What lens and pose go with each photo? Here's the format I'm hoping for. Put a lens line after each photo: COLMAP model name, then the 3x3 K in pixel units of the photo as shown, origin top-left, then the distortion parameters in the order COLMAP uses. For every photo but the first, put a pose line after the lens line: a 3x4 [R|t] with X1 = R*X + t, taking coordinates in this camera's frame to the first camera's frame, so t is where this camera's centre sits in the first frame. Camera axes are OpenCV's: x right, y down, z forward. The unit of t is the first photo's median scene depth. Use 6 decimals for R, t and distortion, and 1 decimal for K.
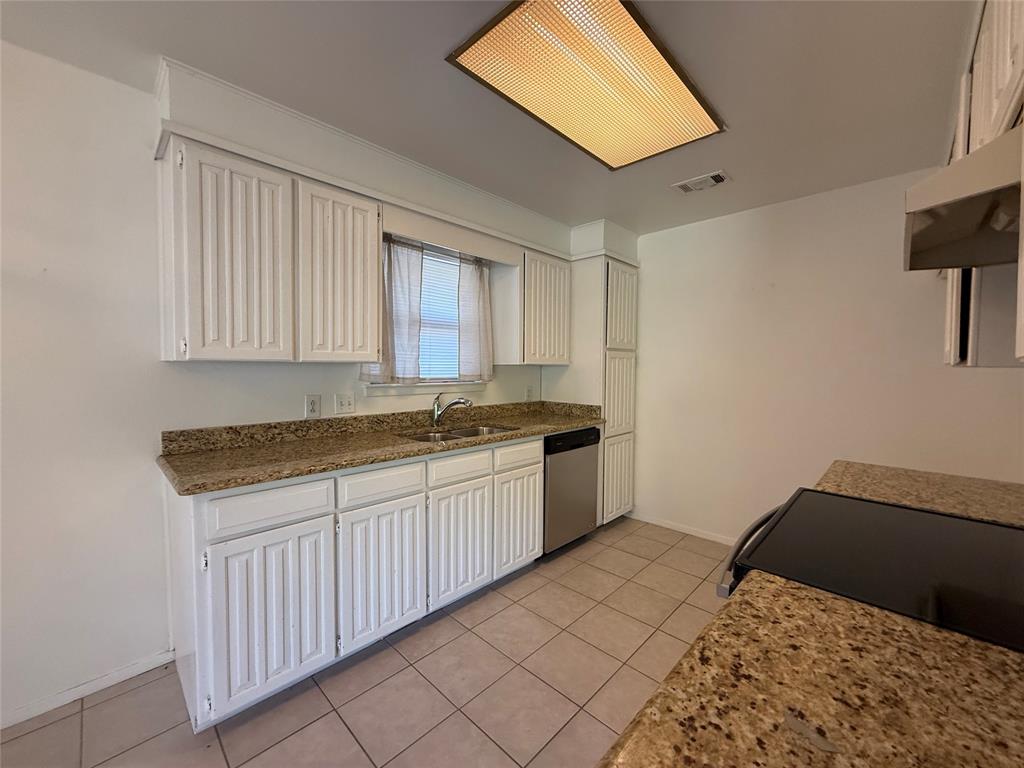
lens RADIAL K [[408.6, 0, 508.7], [0, 408.6, 381.9], [0, 0, 1]] dist [-0.001513, 0.000830]
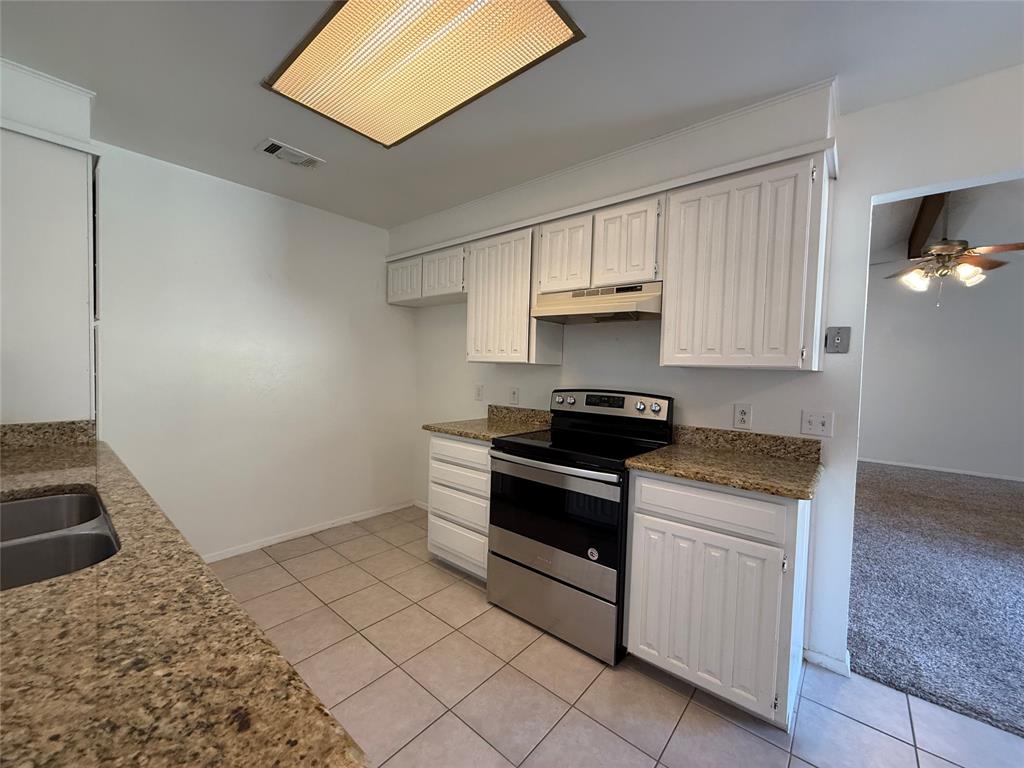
lens RADIAL K [[408.6, 0, 509.4], [0, 408.6, 380.7], [0, 0, 1]] dist [-0.001513, 0.000830]
pose [[-0.063257, -0.043224, 0.997061, -0.547307], [0.011710, 0.998961, 0.044050, -0.021443], [-0.997929, 0.014462, -0.062685, 0.646979]]
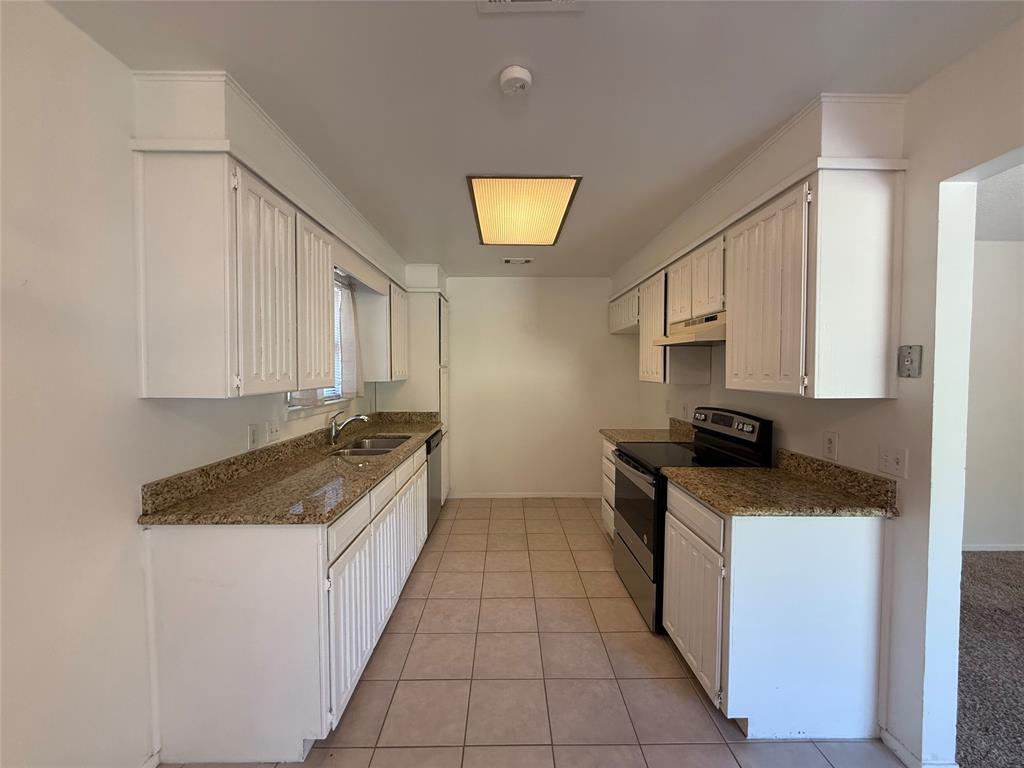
lens RADIAL K [[408.6, 0, 512.9], [0, 408.6, 379.4], [0, 0, 1]] dist [-0.001513, 0.000830]
pose [[0.706868, -0.024807, 0.706910, -0.712980], [0.032610, 0.999465, 0.002465, -0.052472], [-0.706593, 0.021310, 0.707299, -0.074417]]
